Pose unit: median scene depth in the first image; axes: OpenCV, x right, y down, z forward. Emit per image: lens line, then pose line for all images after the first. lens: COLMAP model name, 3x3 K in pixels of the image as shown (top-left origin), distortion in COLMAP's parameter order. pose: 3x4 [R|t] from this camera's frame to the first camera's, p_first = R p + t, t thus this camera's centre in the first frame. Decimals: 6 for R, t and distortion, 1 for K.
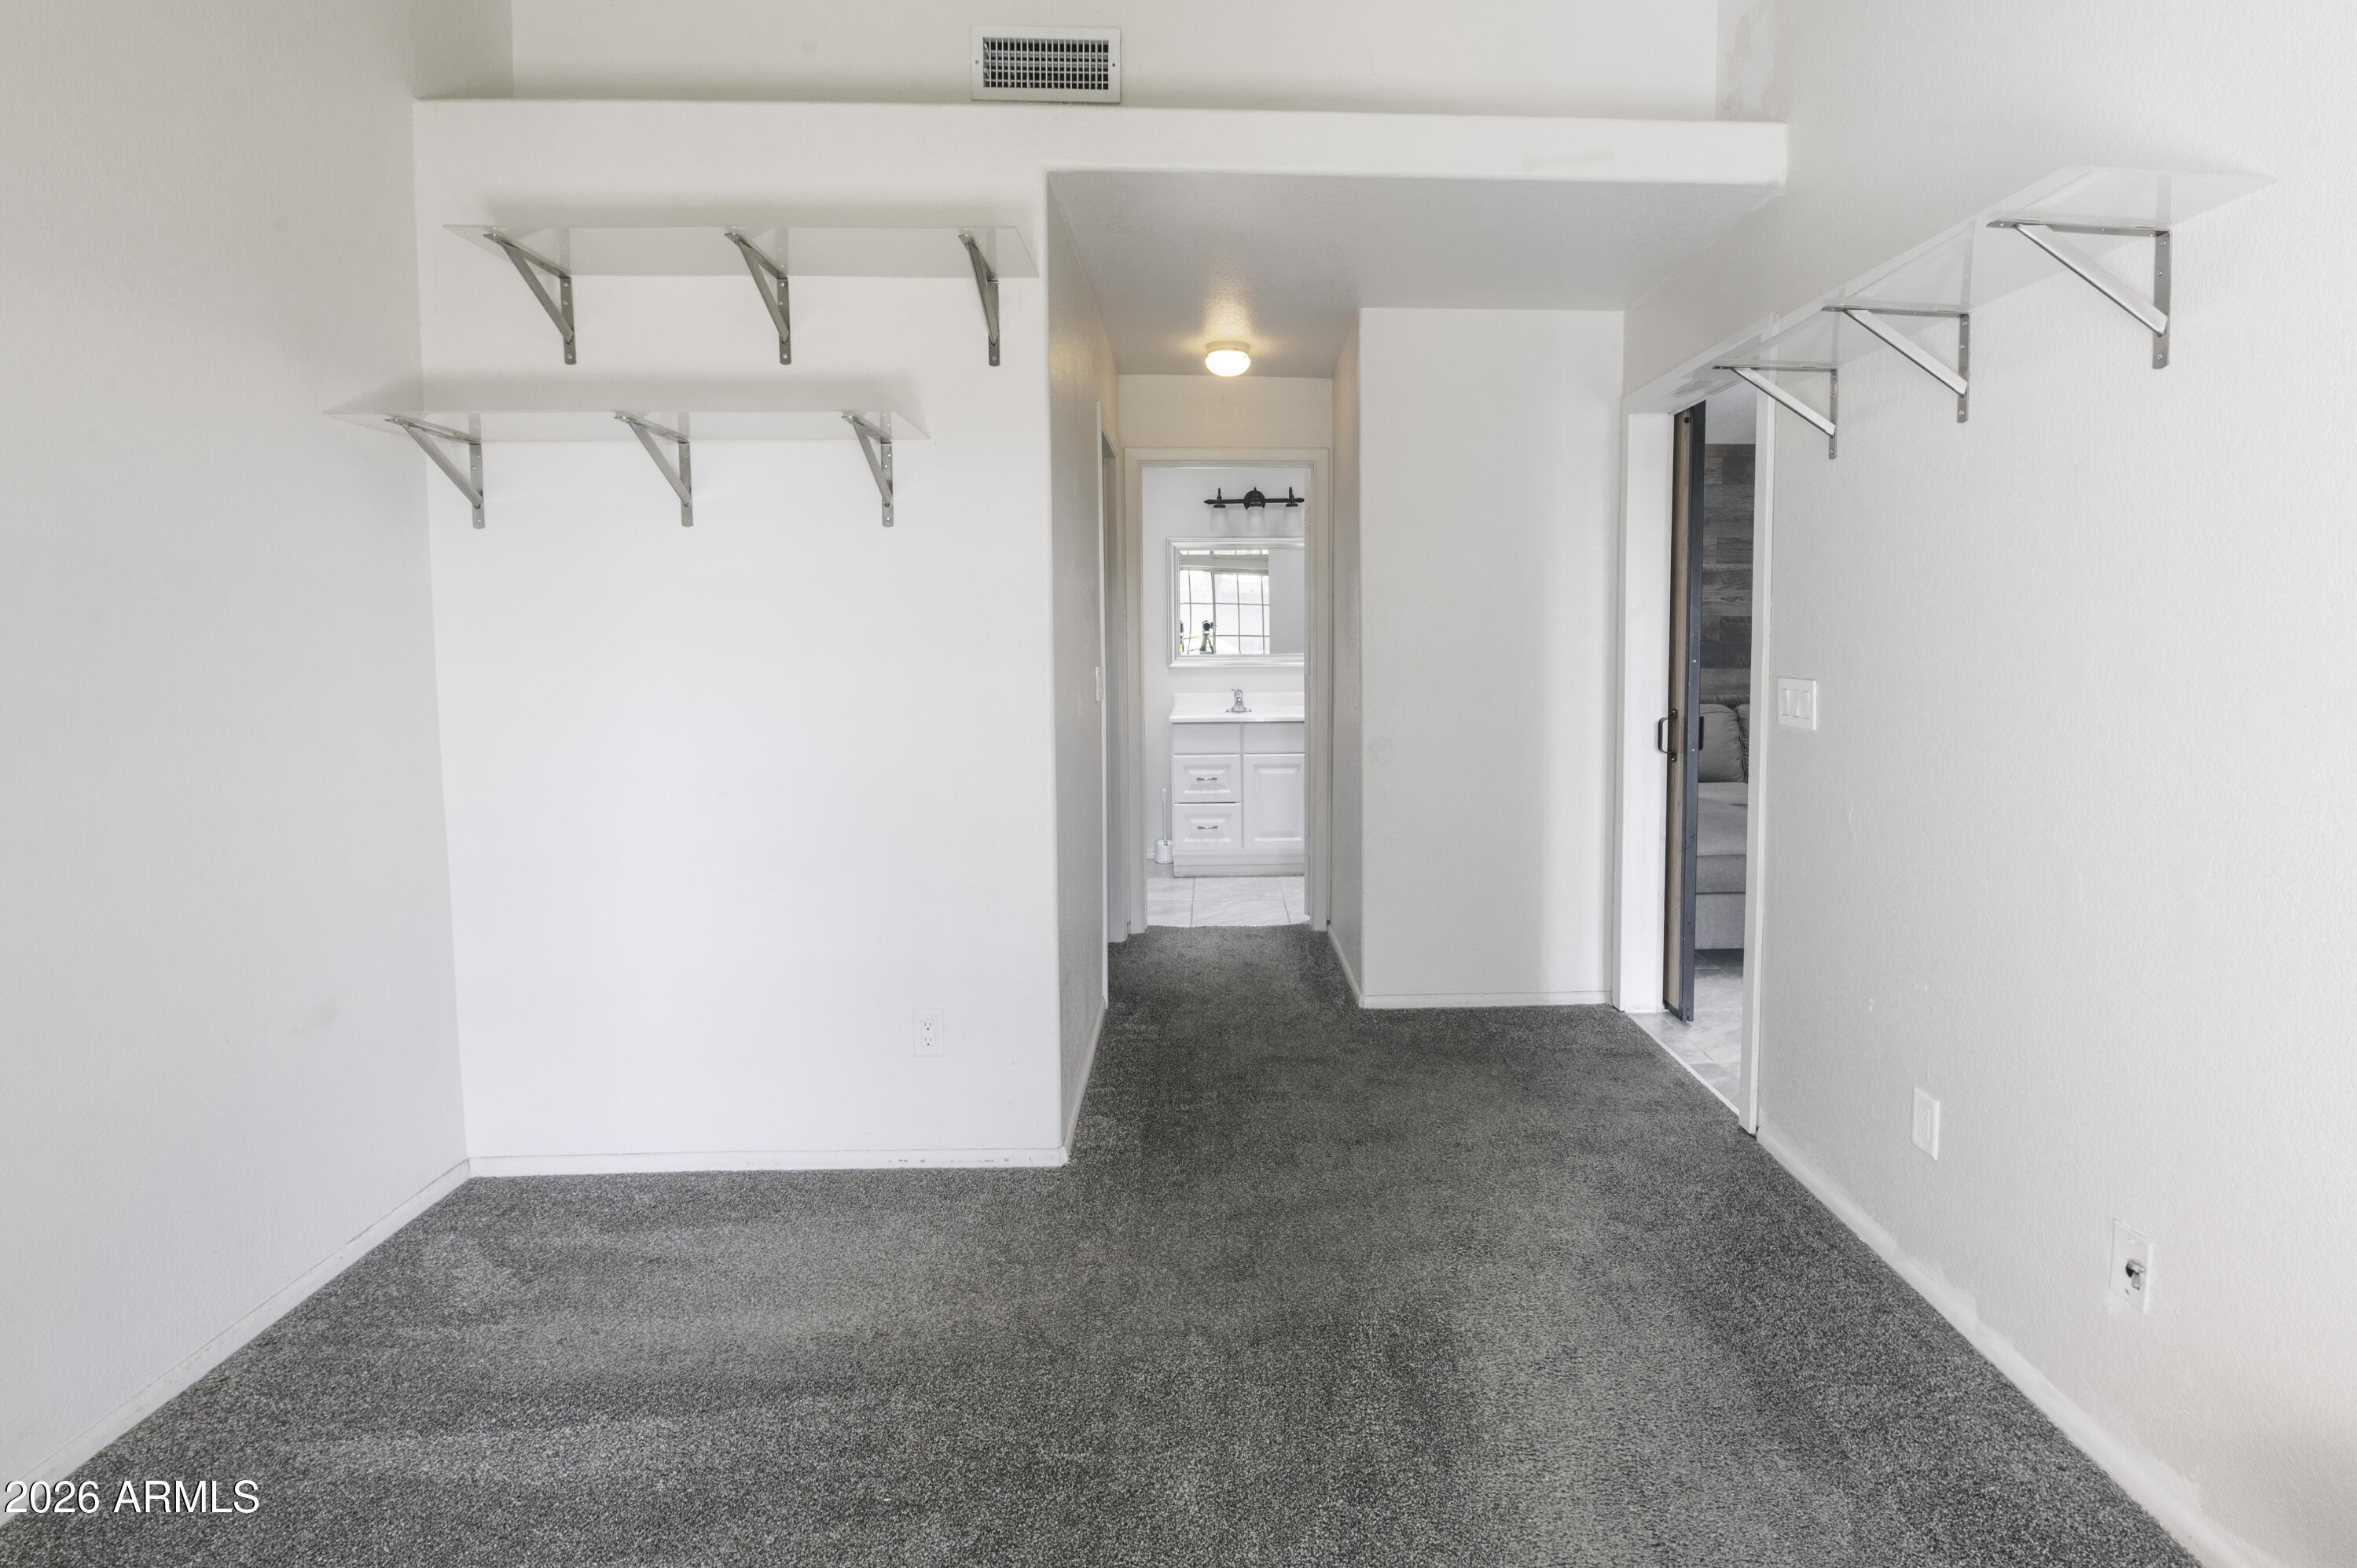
lens RADIAL K [[1080.0, 0, 1253.5], [0, 1080.0, 716.4], [0, 0, 1]] dist [-0.002365, -0.009254]
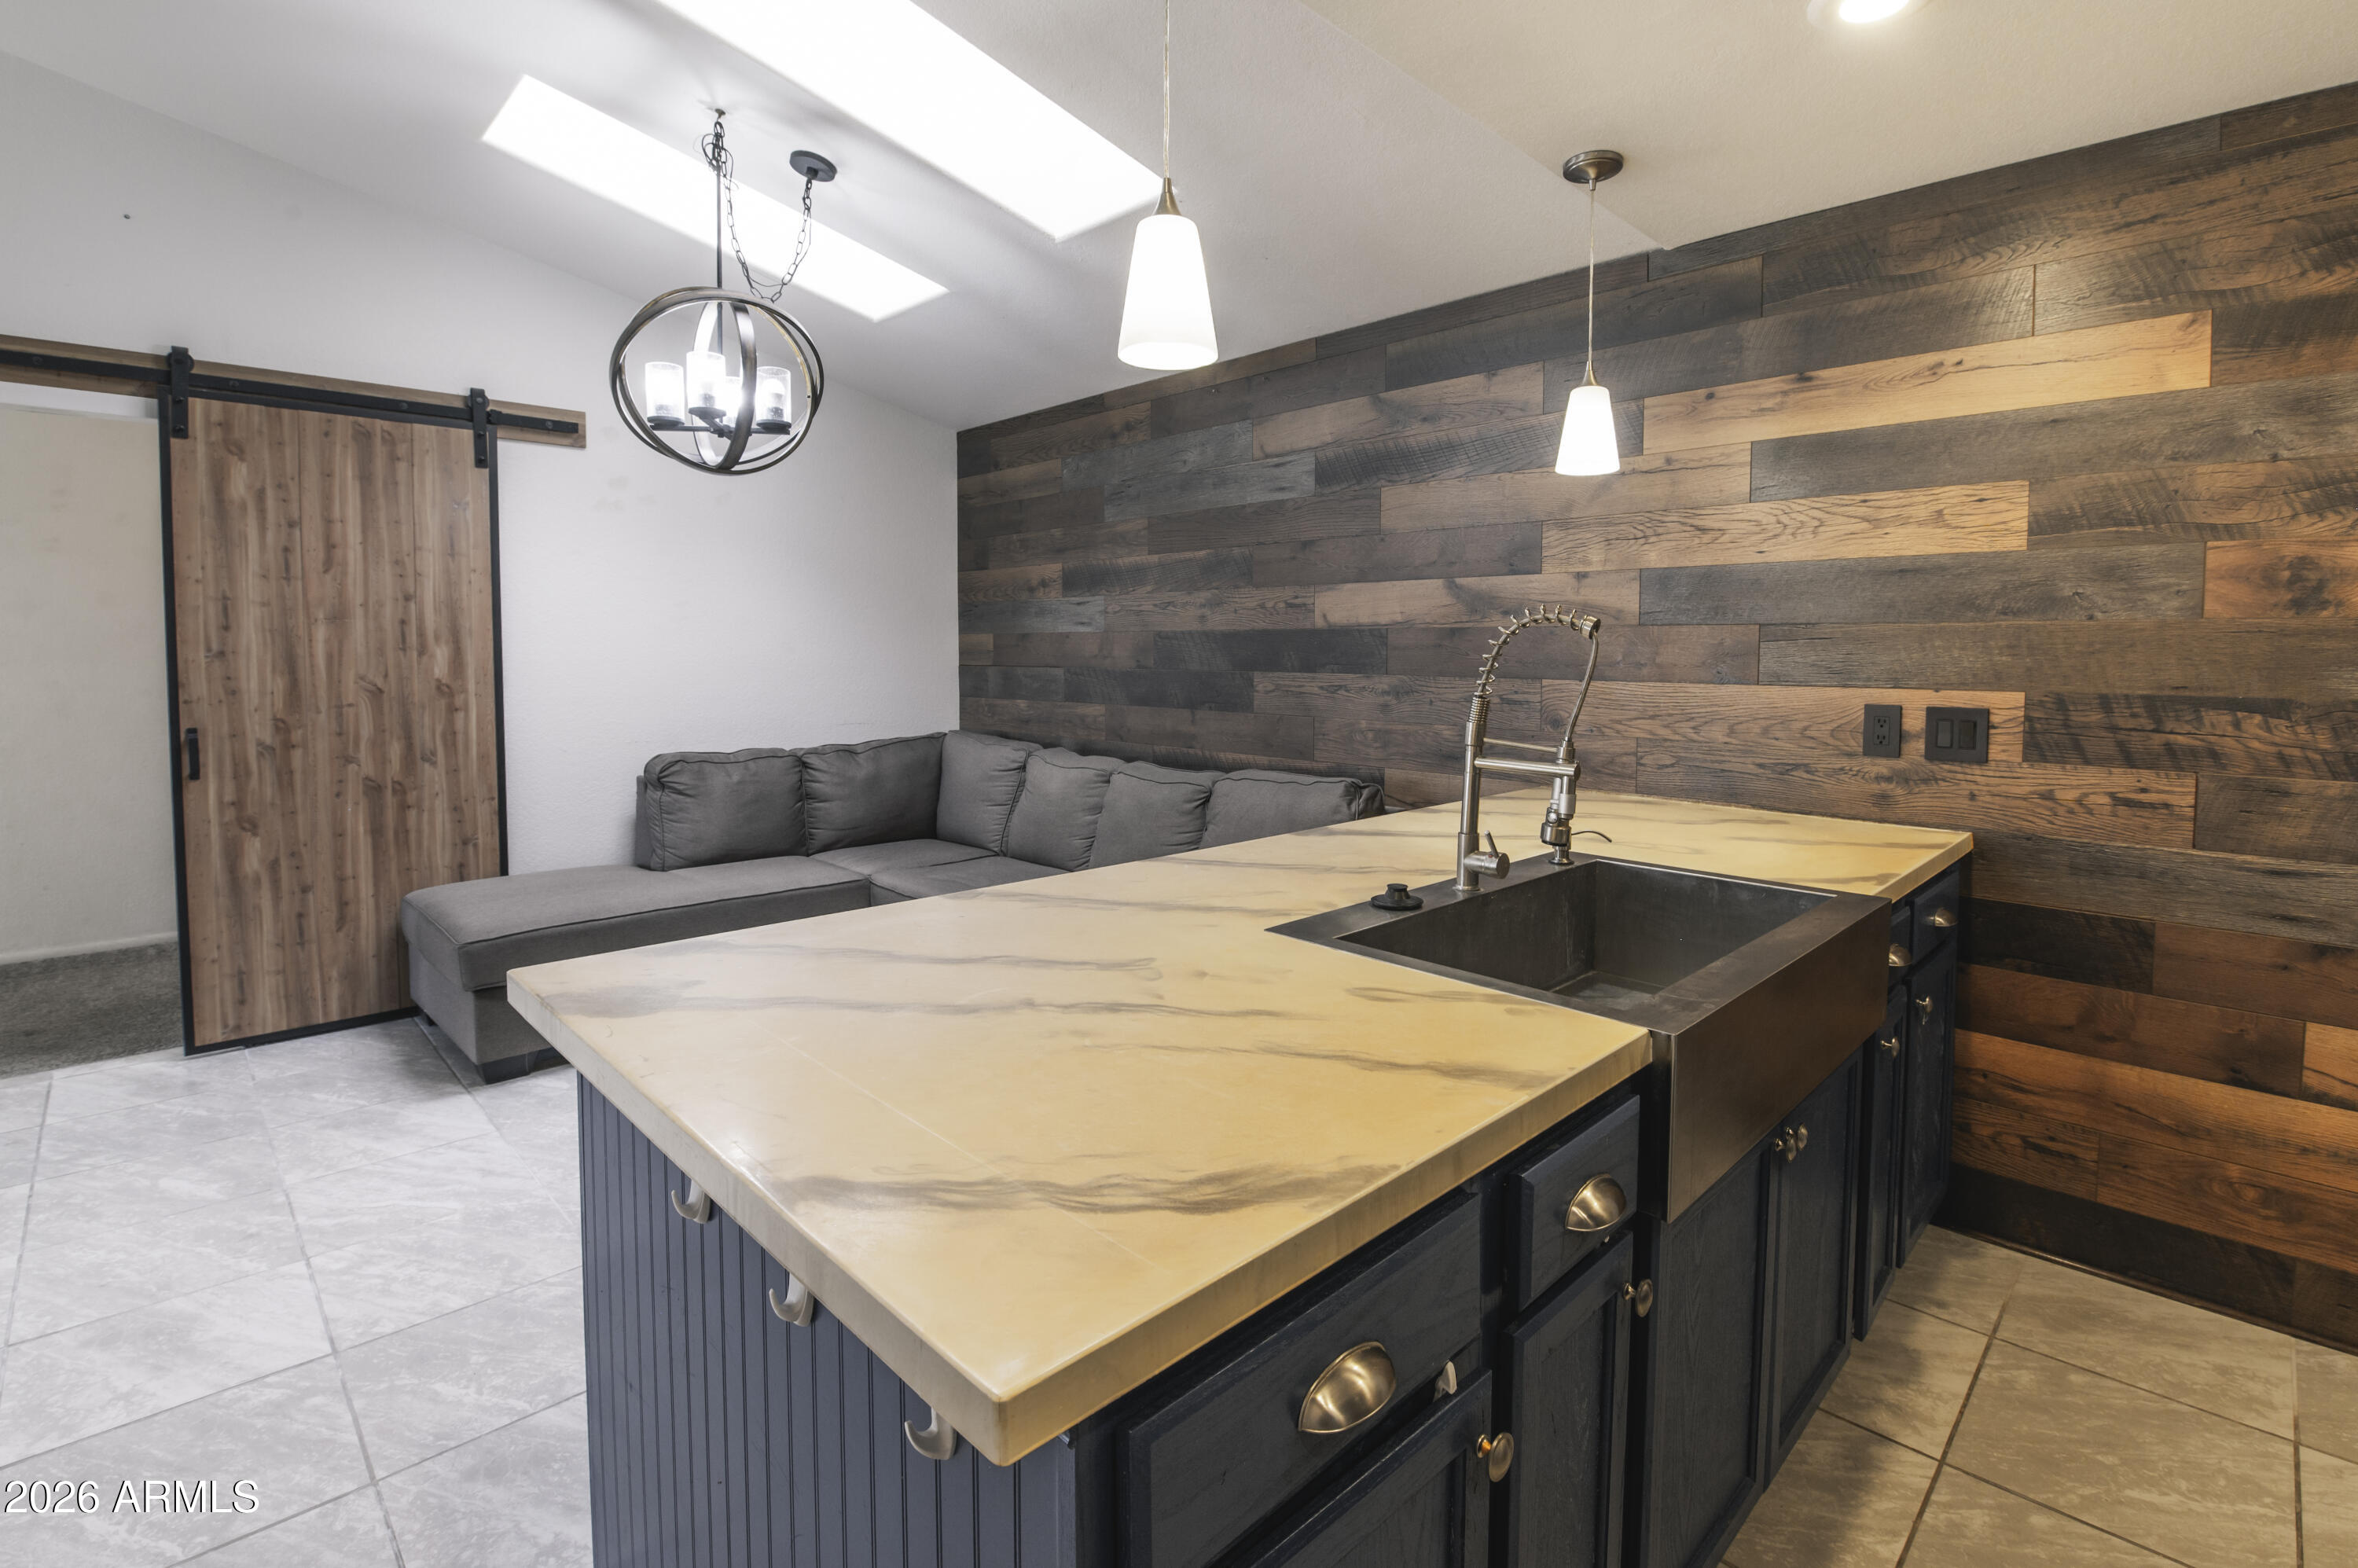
lens RADIAL K [[1080.4, 0, 1254.8], [0, 1080.4, 696.3], [0, 0, 1]] dist [-0.002365, -0.009254]
pose [[0.686971, 0.035883, -0.725798, 2.092191], [-0.065556, 0.997768, -0.012720, -0.101397], [0.723722, 0.056319, 0.687790, 1.238180]]
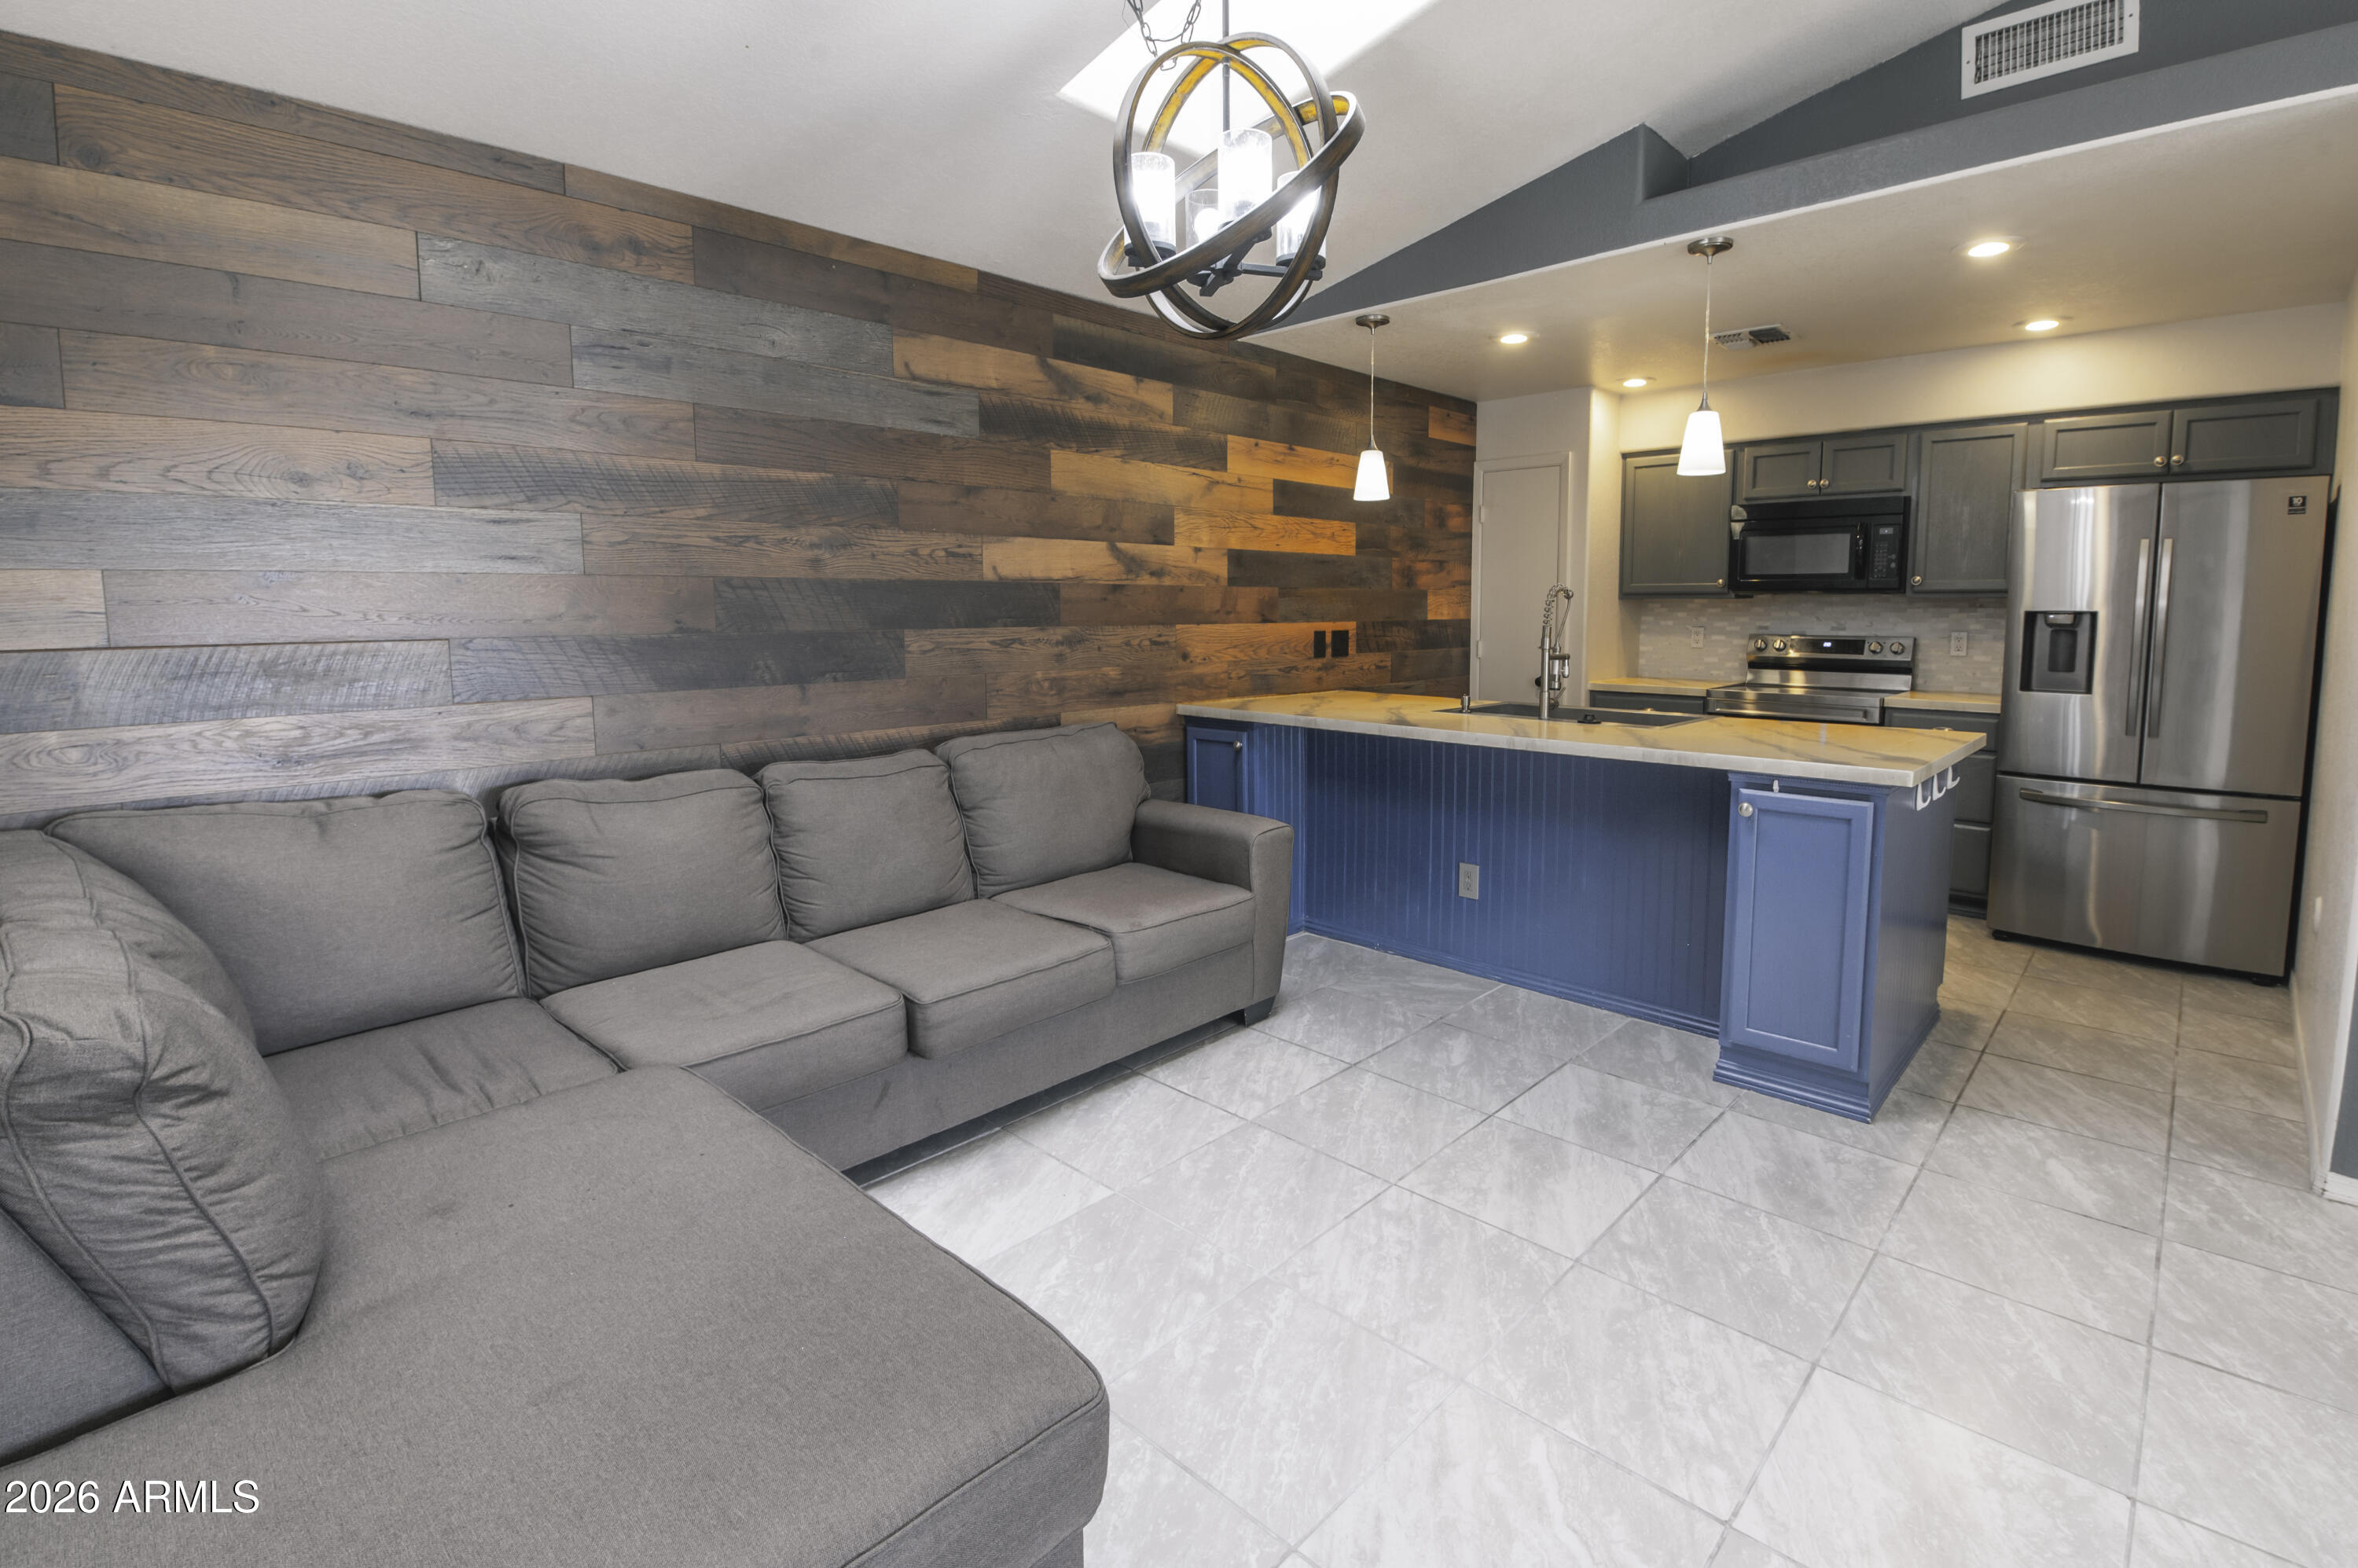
lens RADIAL K [[1080.4, 0, 1258.4], [0, 1080.4, 715.9], [0, 0, 1]] dist [-0.002365, -0.009254]
pose [[0.703475, -0.071506, 0.707113, 0.569918], [0.056801, 0.997400, 0.044352, -0.086688], [-0.708446, 0.008964, 0.705708, 1.085875]]
